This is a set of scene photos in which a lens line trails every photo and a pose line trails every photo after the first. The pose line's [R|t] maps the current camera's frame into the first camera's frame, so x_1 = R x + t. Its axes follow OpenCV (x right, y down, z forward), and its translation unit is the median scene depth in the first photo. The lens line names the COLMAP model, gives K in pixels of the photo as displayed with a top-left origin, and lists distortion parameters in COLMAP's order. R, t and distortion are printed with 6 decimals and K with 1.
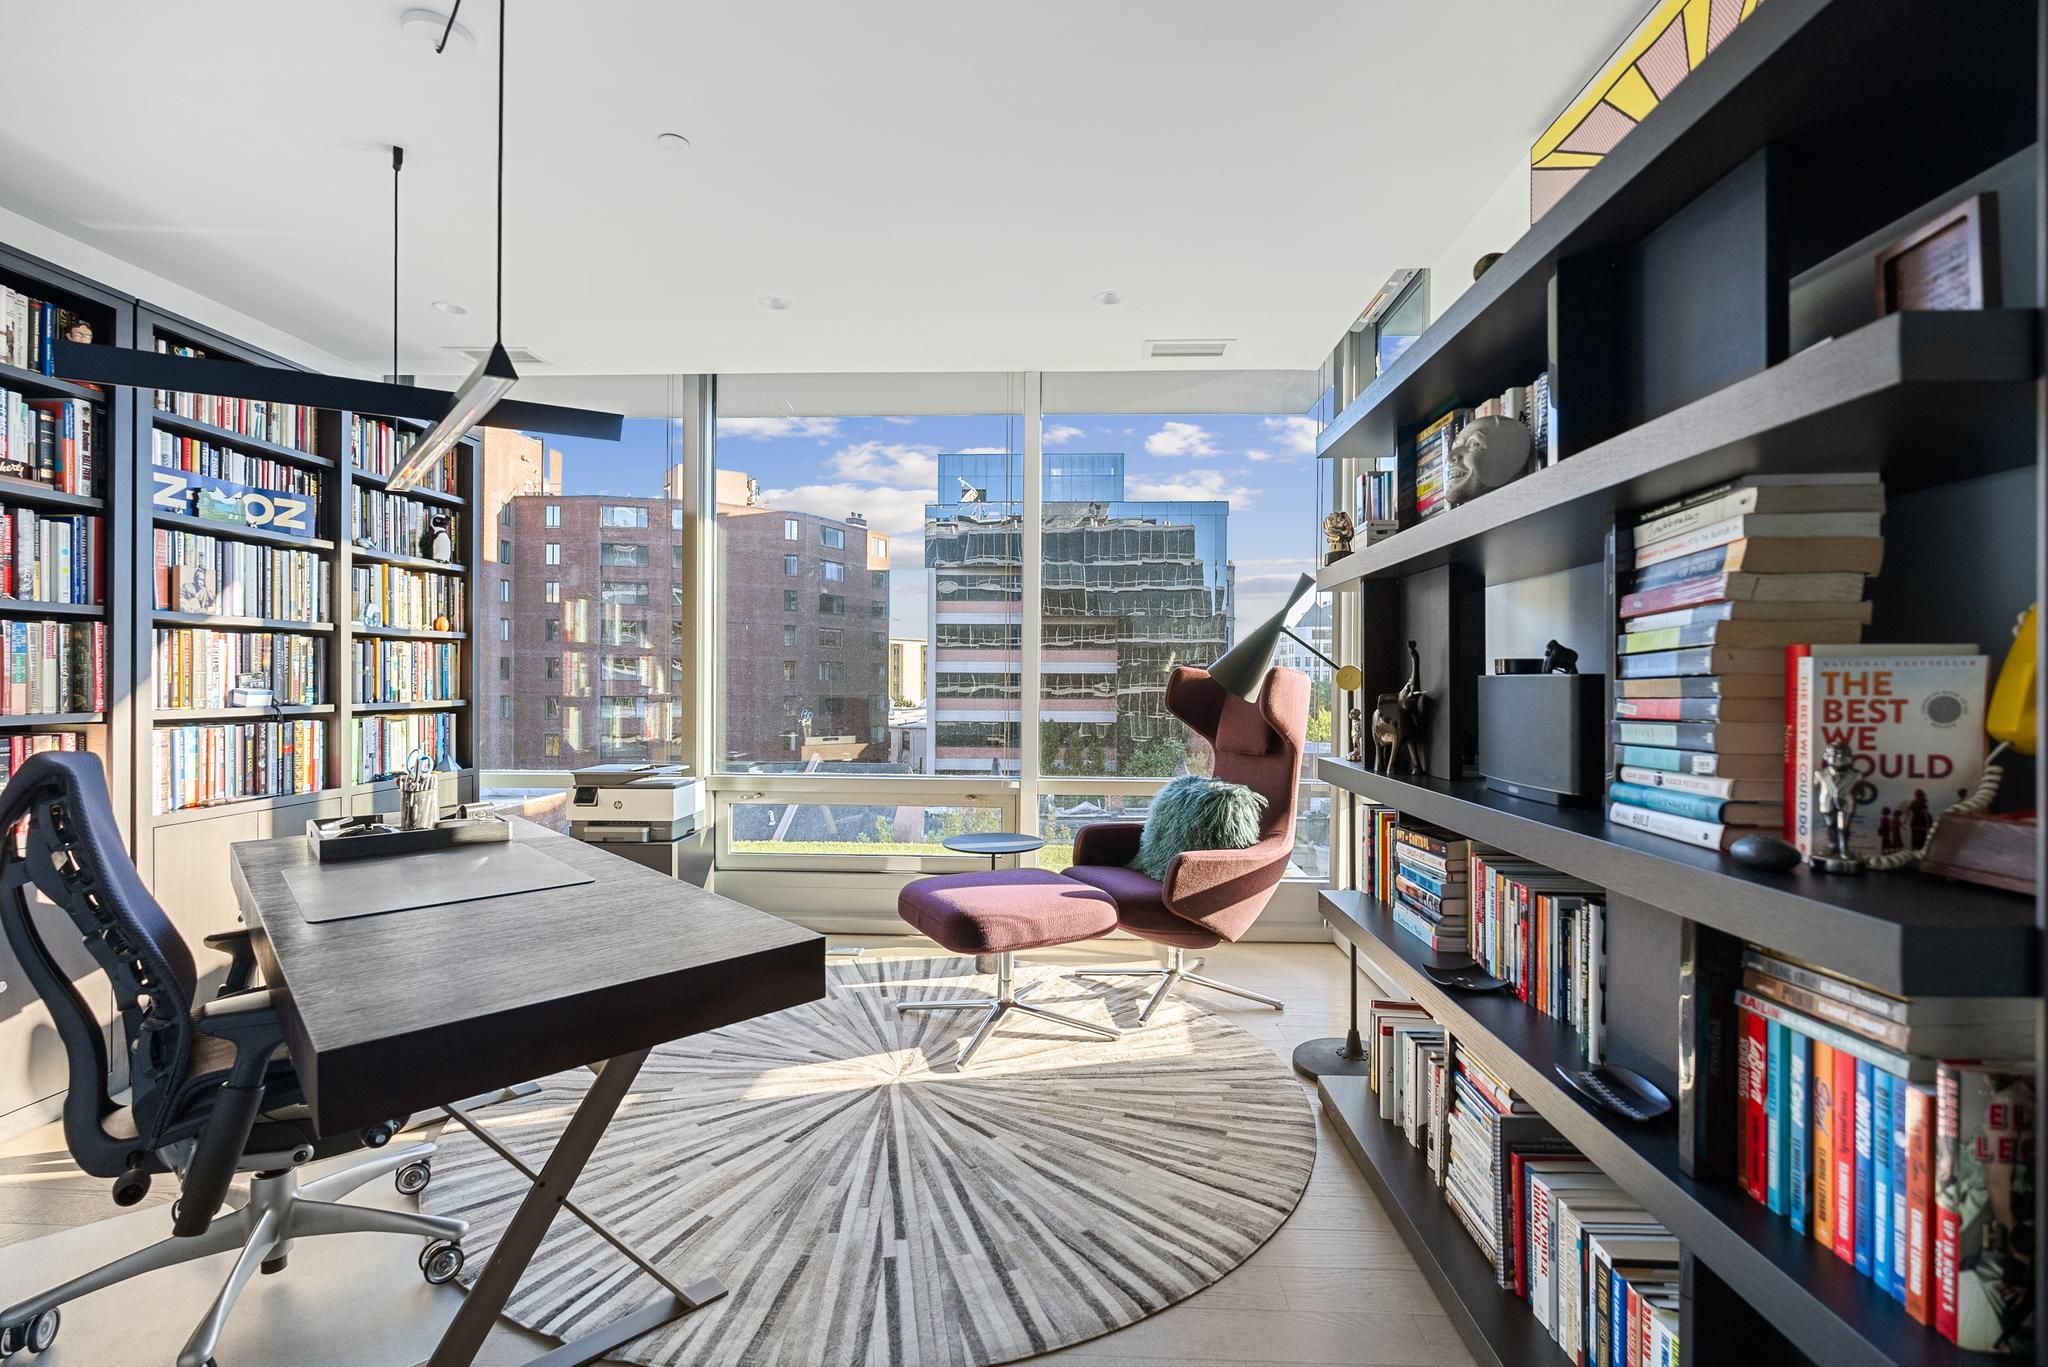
lens RADIAL K [[926.3, 0, 1024.0], [0, 926.3, 683.5], [0, 0, 1]] dist [-0.001009, -0.000101]
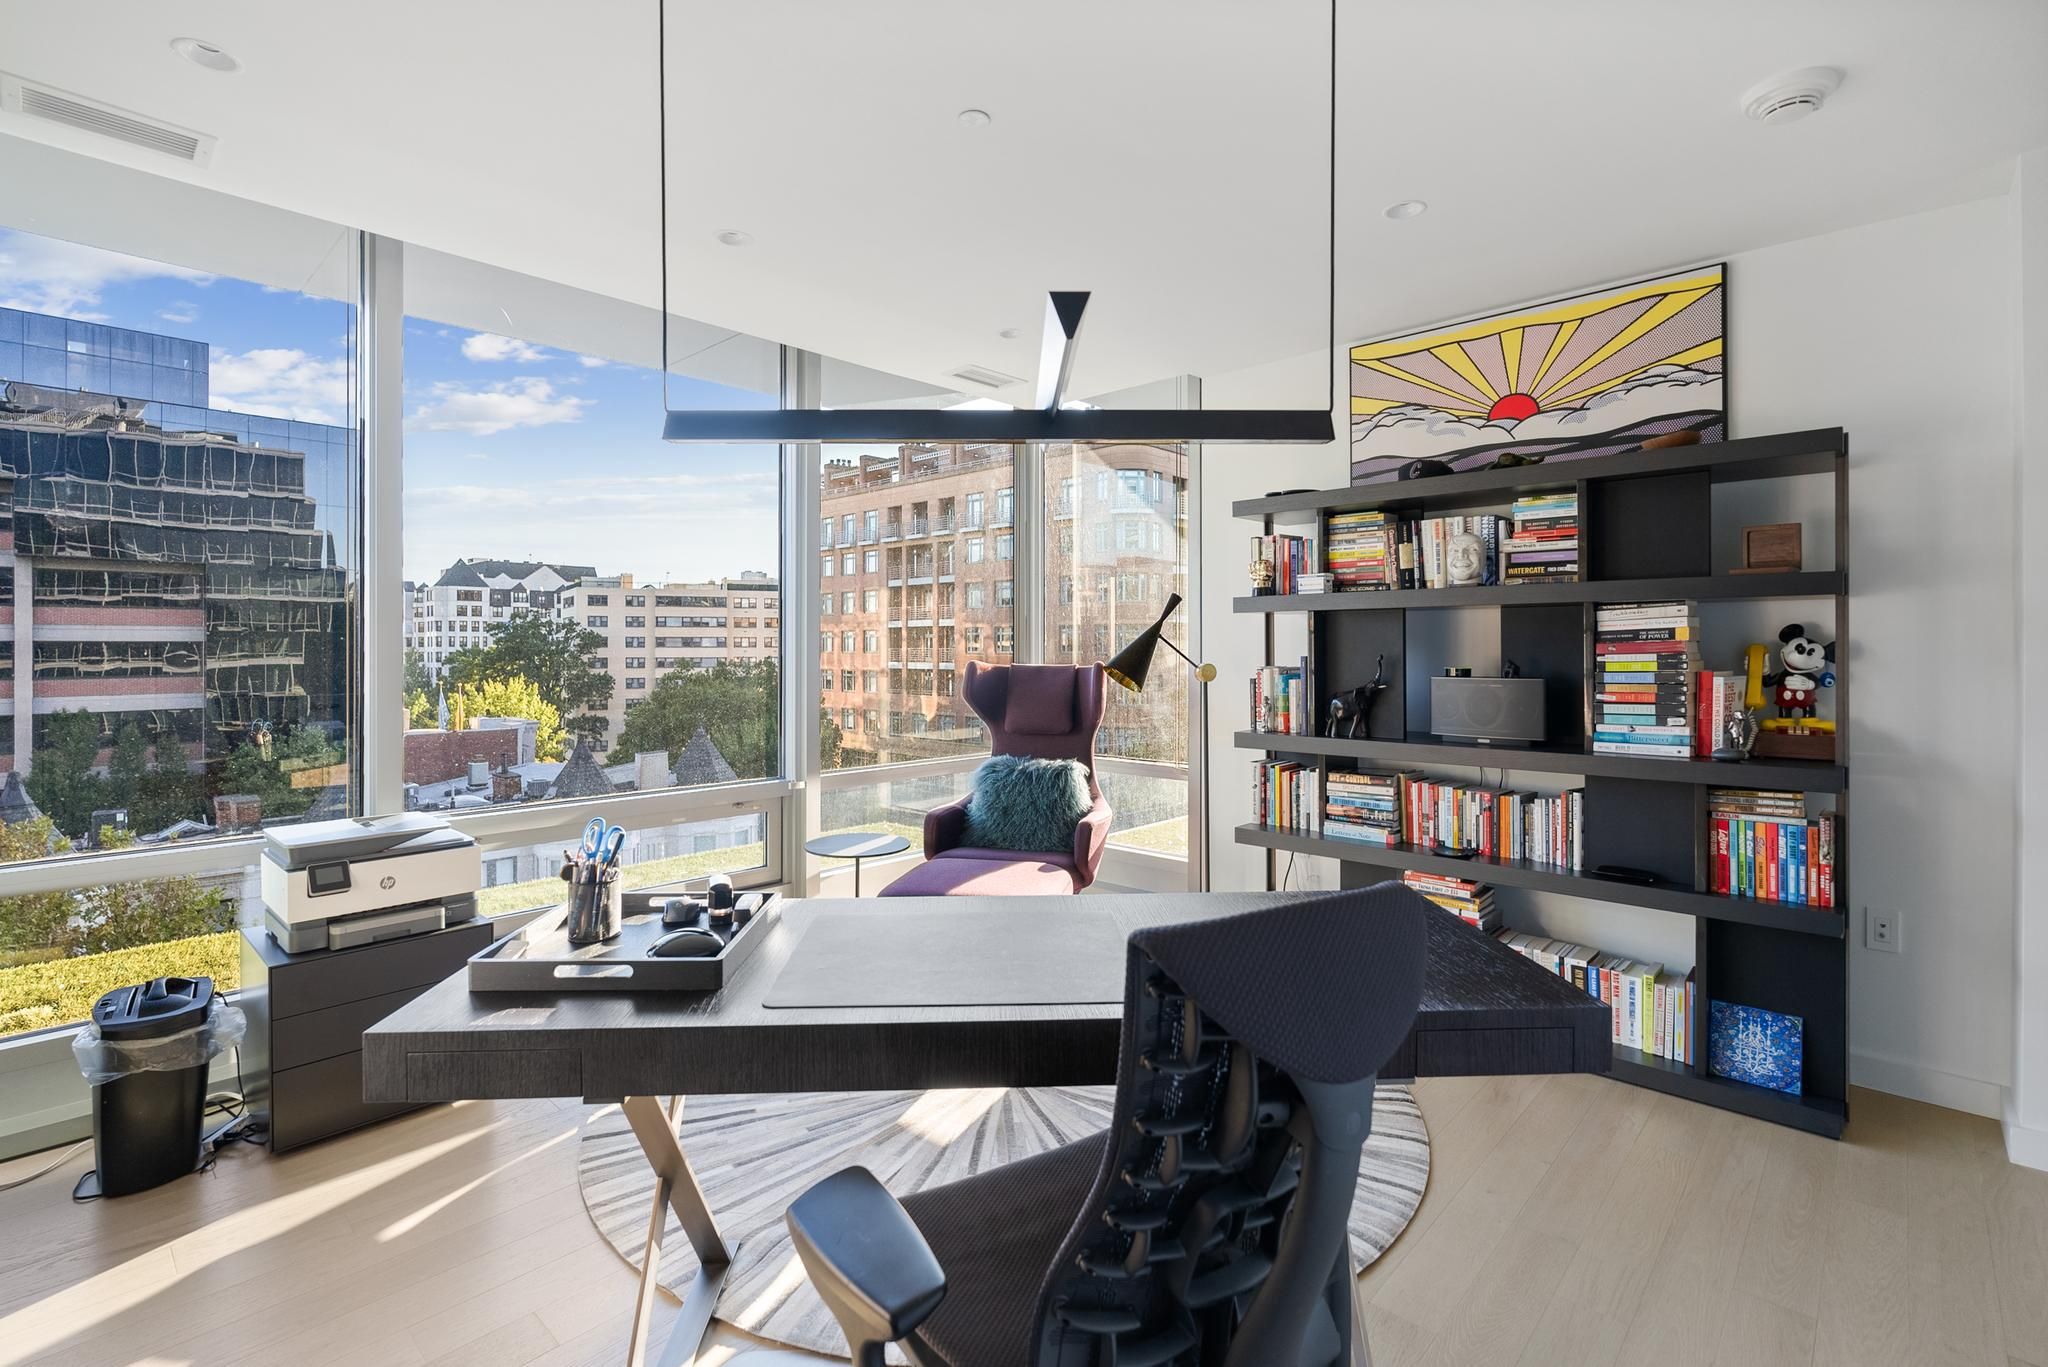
lens RADIAL K [[937.0, 0, 1029.6], [0, 937.0, 653.0], [0, 0, 1]] dist [0.000963, 0.000101]
pose [[0.642449, -0.009885, 0.766265, -0.736032], [0.006593, 0.999951, 0.007372, -0.039613], [-0.766300, 0.000315, 0.642483, 0.249340]]
